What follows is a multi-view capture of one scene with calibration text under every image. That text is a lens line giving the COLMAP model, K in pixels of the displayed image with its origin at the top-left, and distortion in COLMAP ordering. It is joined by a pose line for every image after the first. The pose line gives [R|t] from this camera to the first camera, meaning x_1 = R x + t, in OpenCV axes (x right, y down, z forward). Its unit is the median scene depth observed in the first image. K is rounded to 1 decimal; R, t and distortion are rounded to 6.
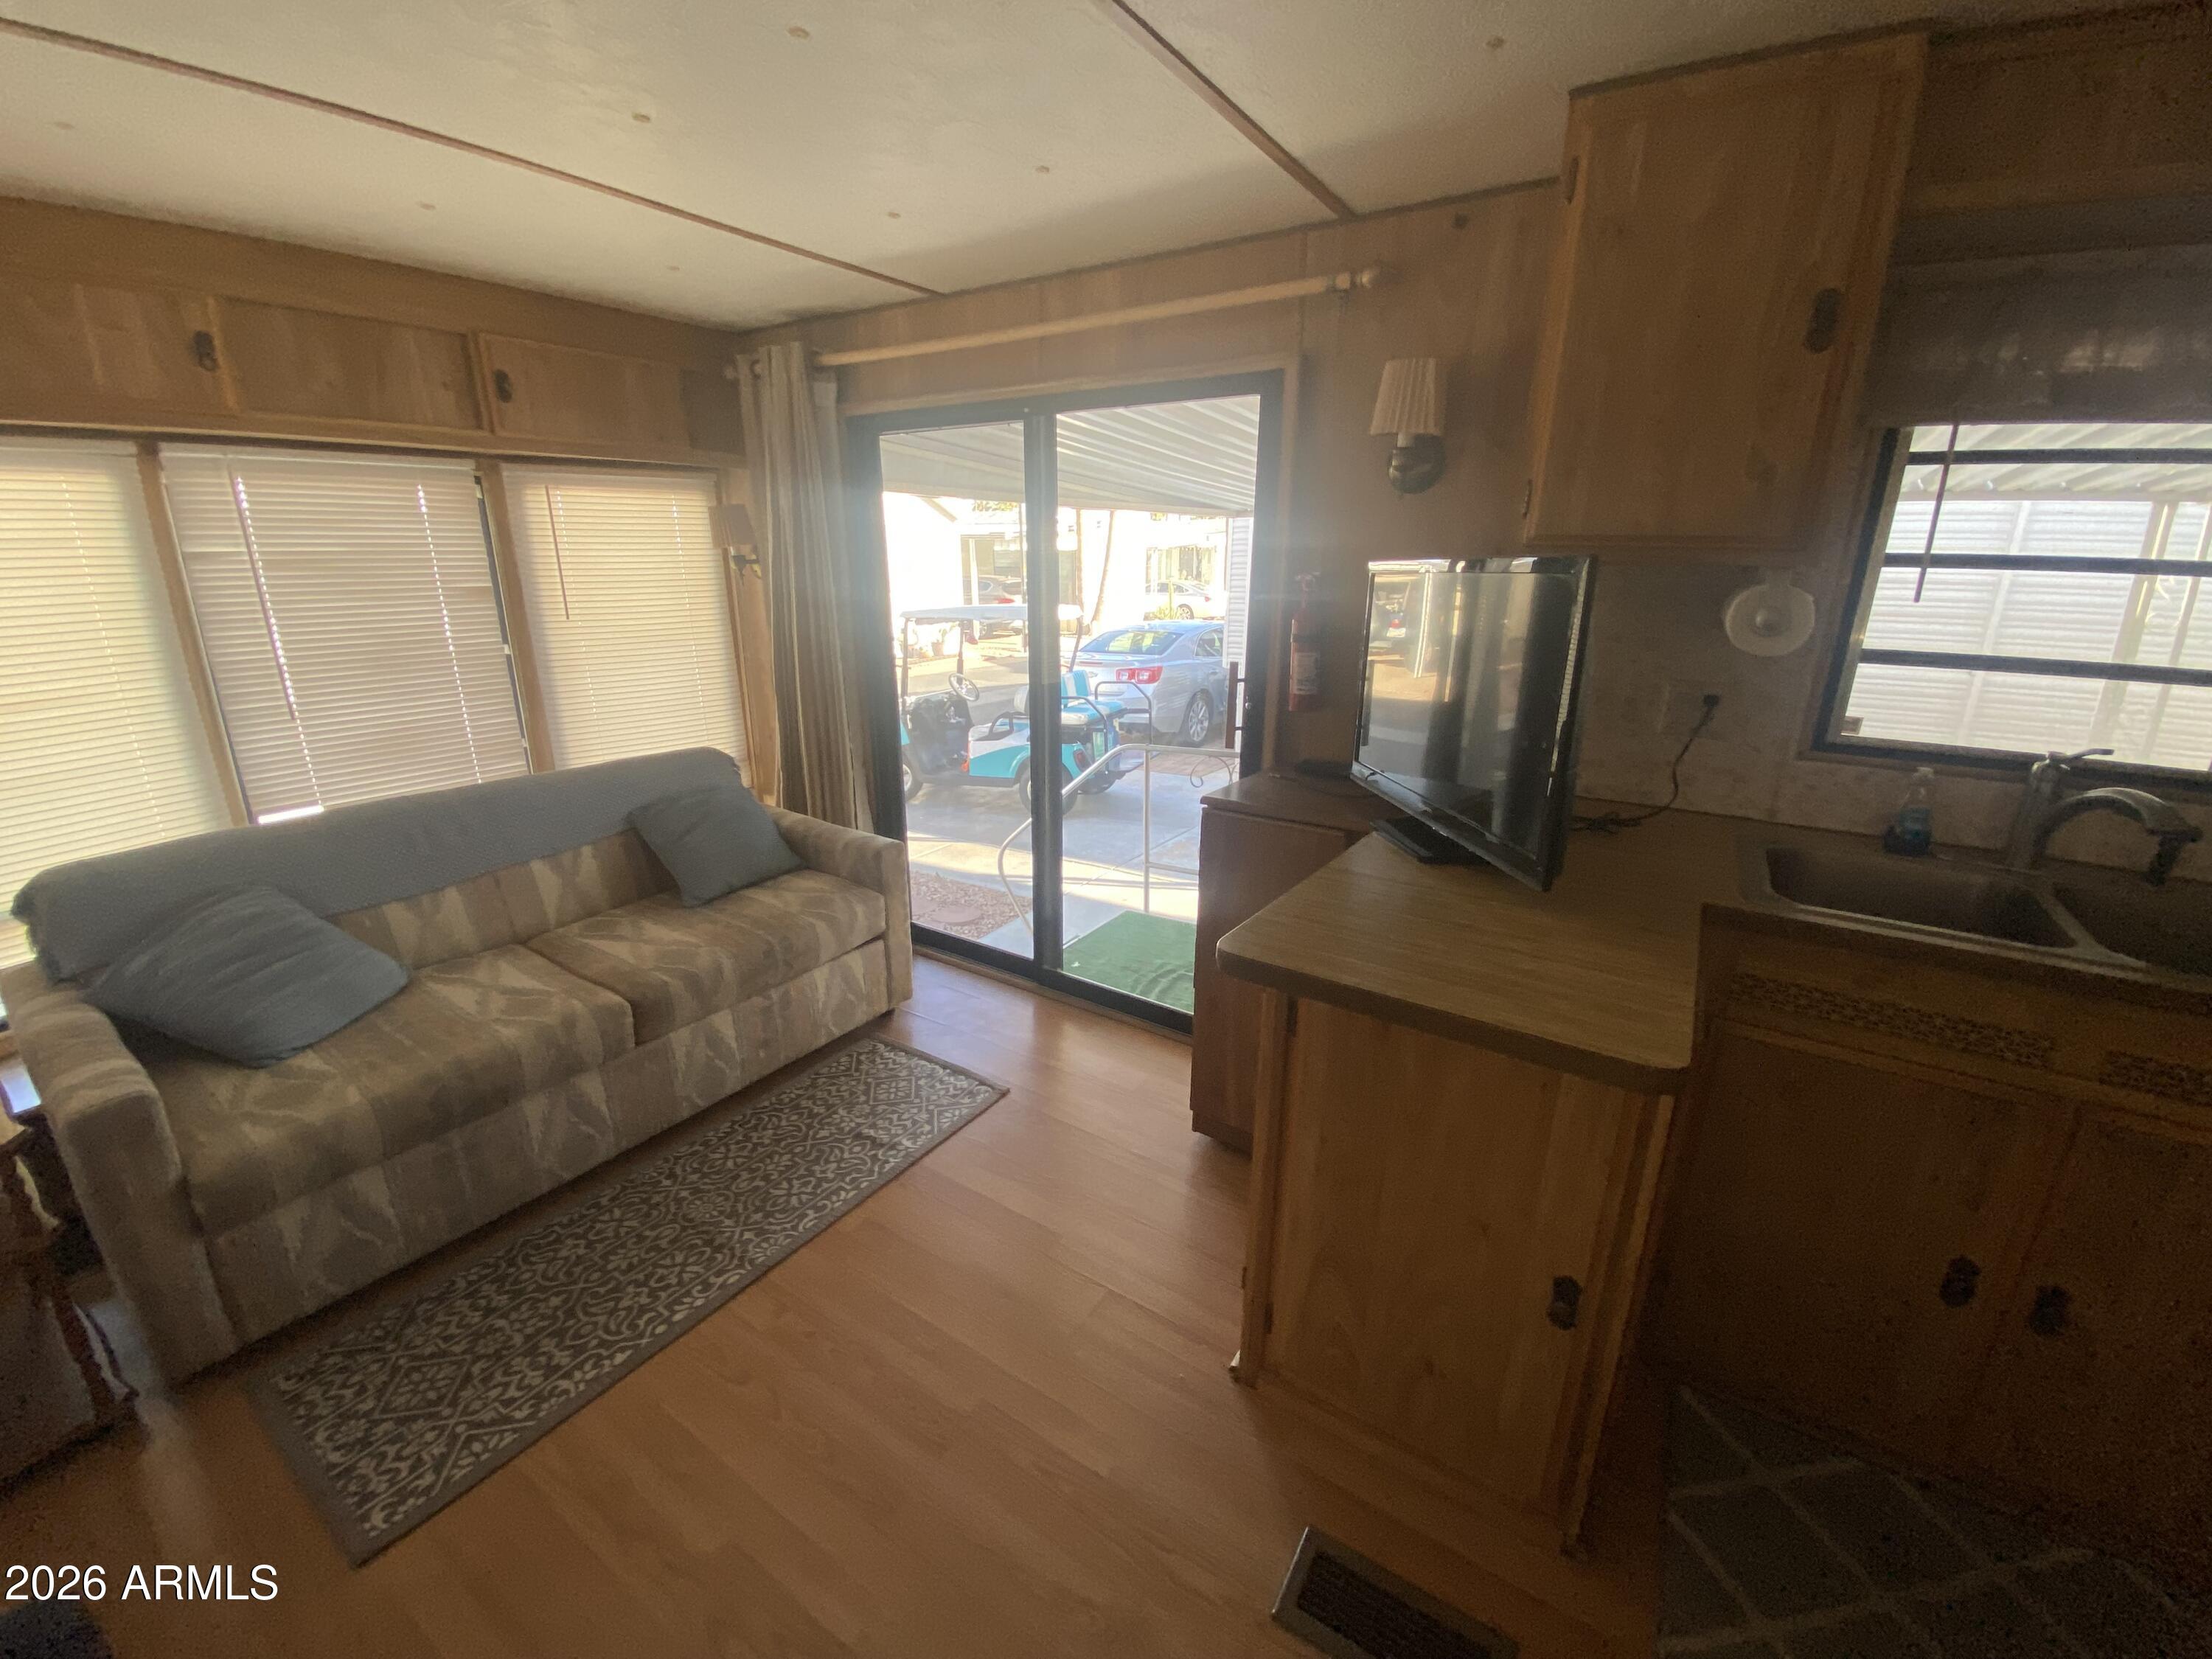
lens RADIAL K [[888.3, 0, 1106.0], [0, 888.3, 829.5], [0, 0, 1]] dist [0.014806, -0.017633]
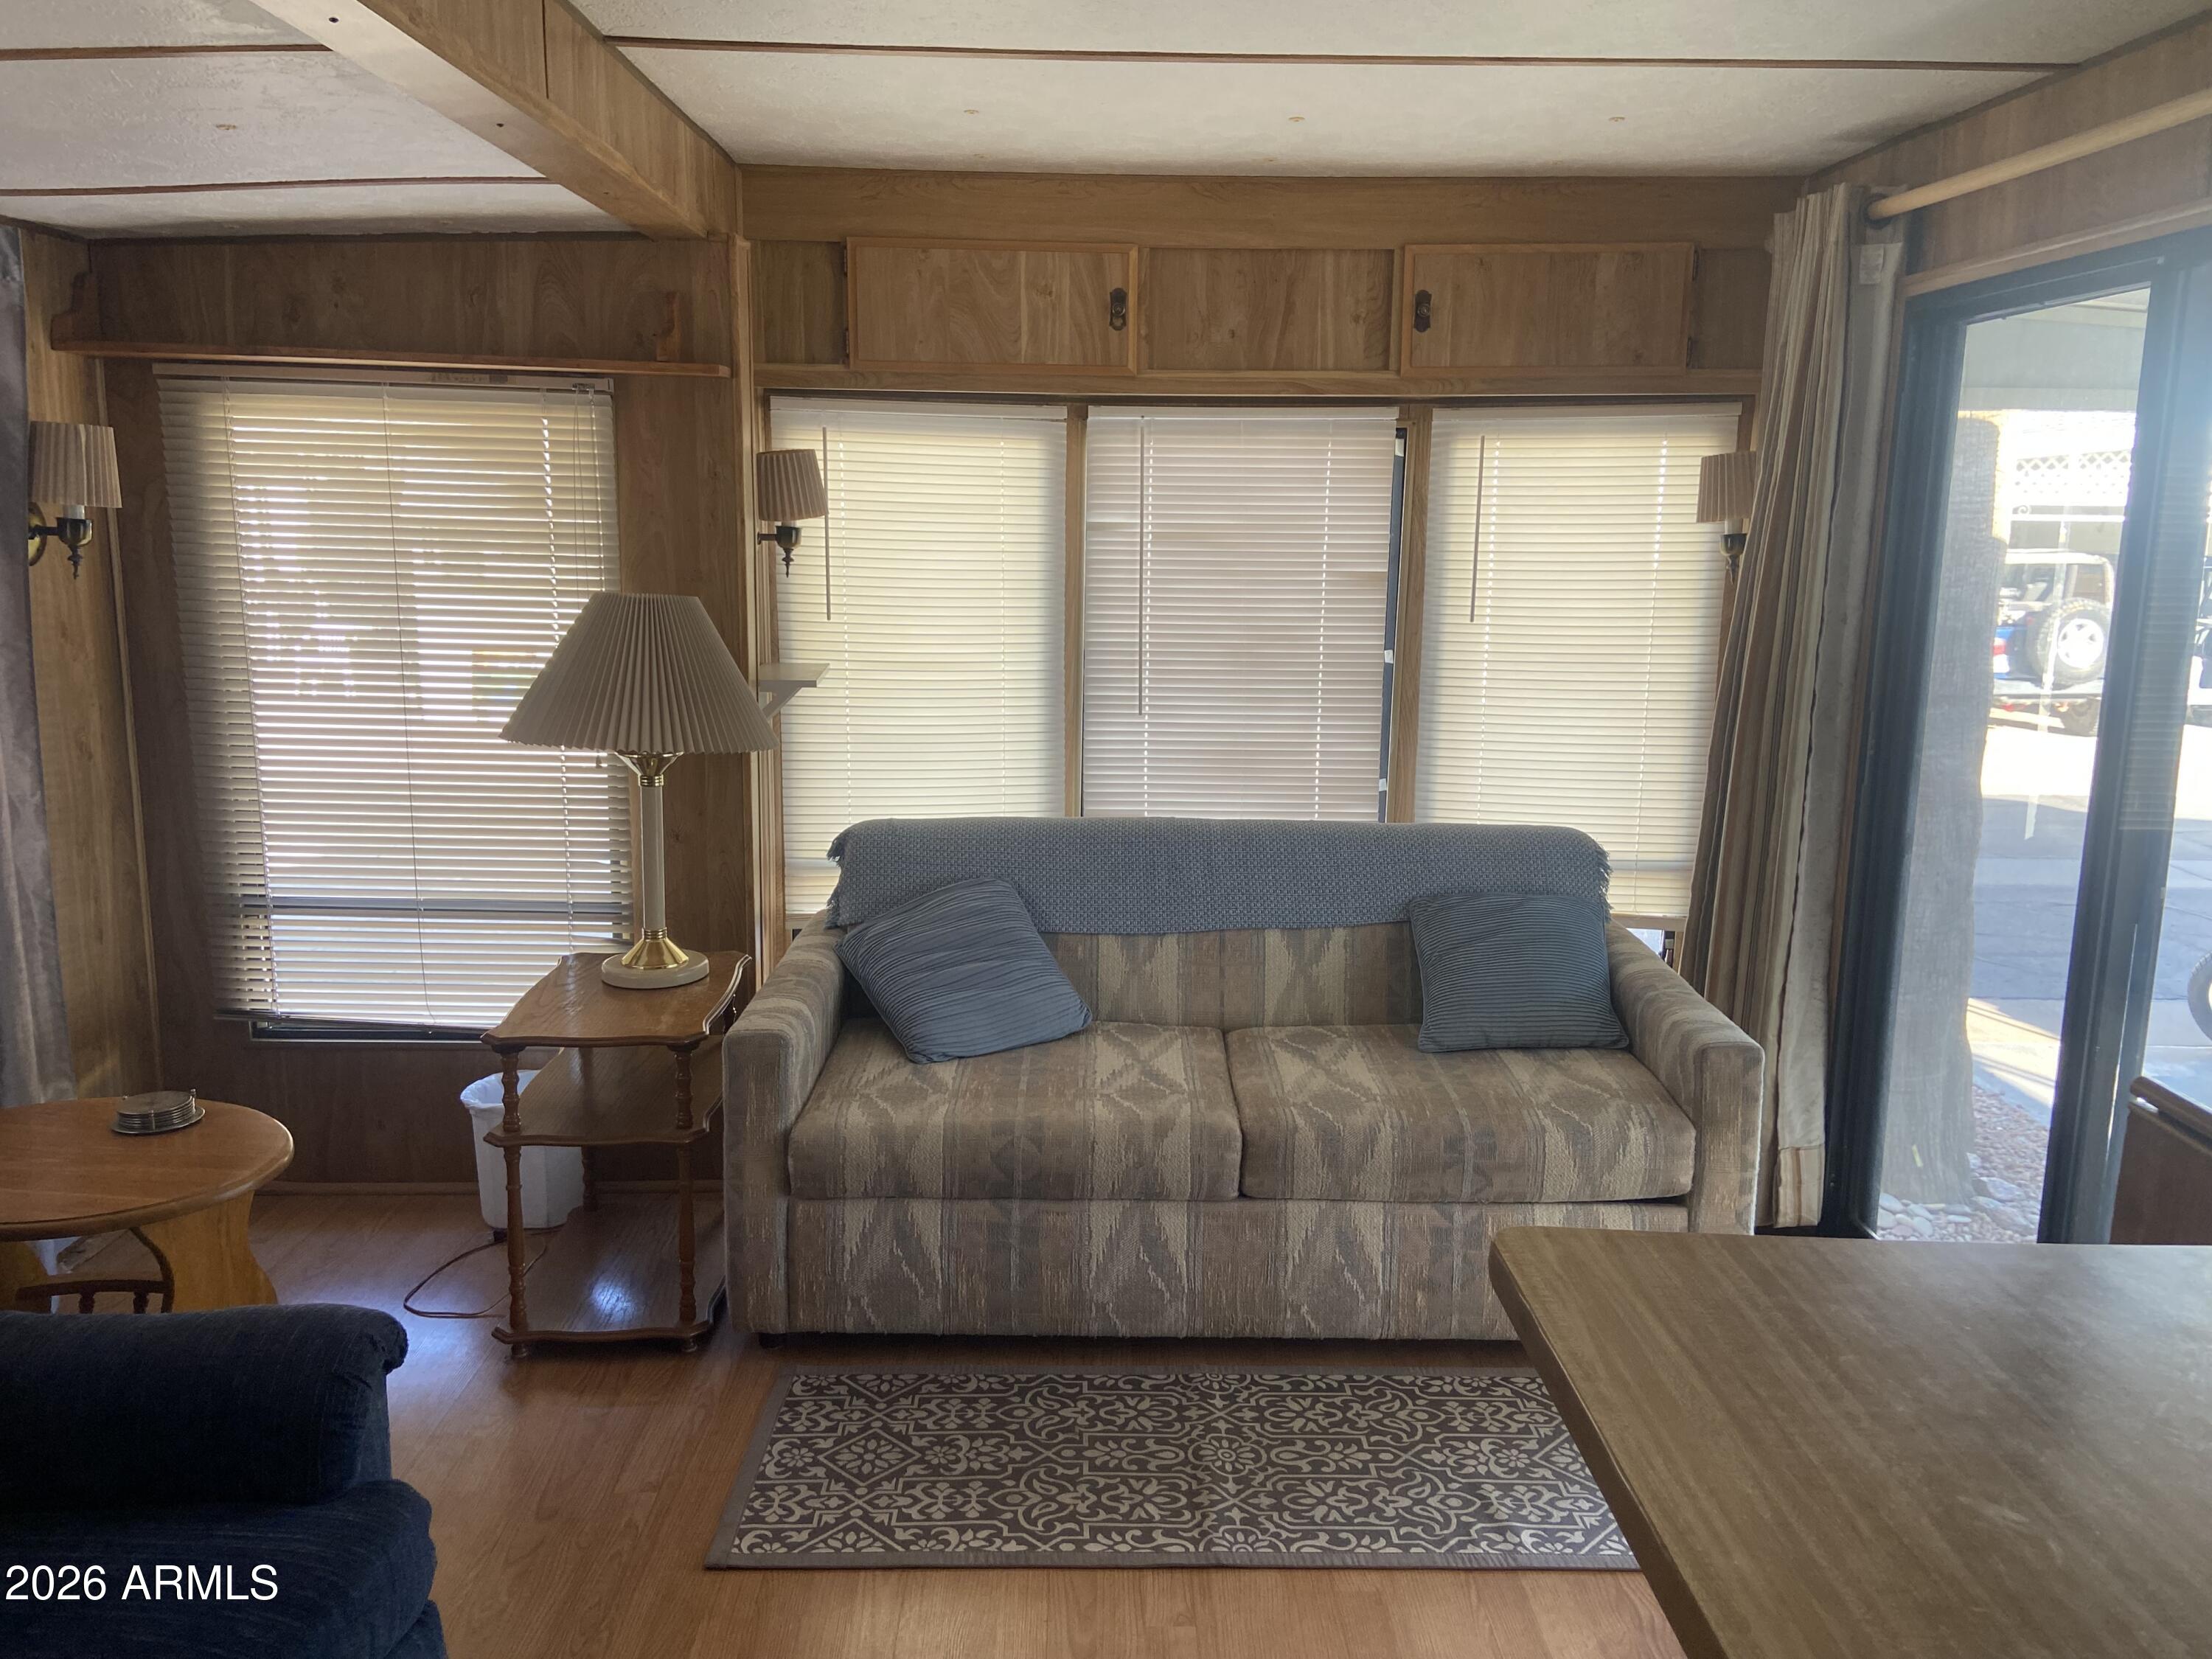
lens RADIAL K [[1651.7, 0, 1115.1], [0, 1651.7, 812.3], [0, 0, 1]] dist [0.116284, -0.080904]
pose [[0.579593, 0.152759, -0.800461, 0.450911], [-0.251086, 0.967960, 0.002920, -0.038398], [0.775260, 0.199292, 0.599378, 0.053634]]
